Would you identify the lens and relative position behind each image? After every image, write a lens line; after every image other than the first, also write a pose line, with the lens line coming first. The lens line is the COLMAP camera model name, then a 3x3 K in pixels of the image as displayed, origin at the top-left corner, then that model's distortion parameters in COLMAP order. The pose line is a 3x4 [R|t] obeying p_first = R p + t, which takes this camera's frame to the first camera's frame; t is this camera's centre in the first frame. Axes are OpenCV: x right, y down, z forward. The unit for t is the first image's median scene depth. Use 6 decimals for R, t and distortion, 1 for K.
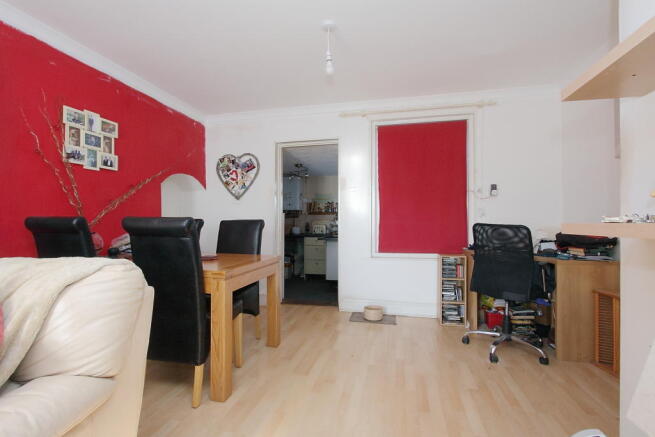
lens RADIAL K [[320.5, 0, 327.5], [0, 320.5, 218.5], [0, 0, 1]] dist [0.001508, 0.000270]
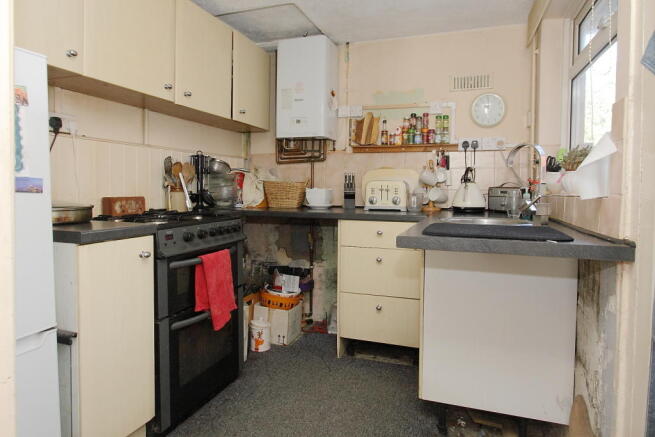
lens RADIAL K [[367.4, 0, 329.3], [0, 367.4, 201.1], [0, 0, 1]] dist [0.000280, 0.000013]
pose [[0.992614, 0.015067, -0.120372, -0.060343], [-0.009818, 0.998979, 0.044087, 0.038038], [0.120914, -0.042579, 0.991749, 0.989217]]
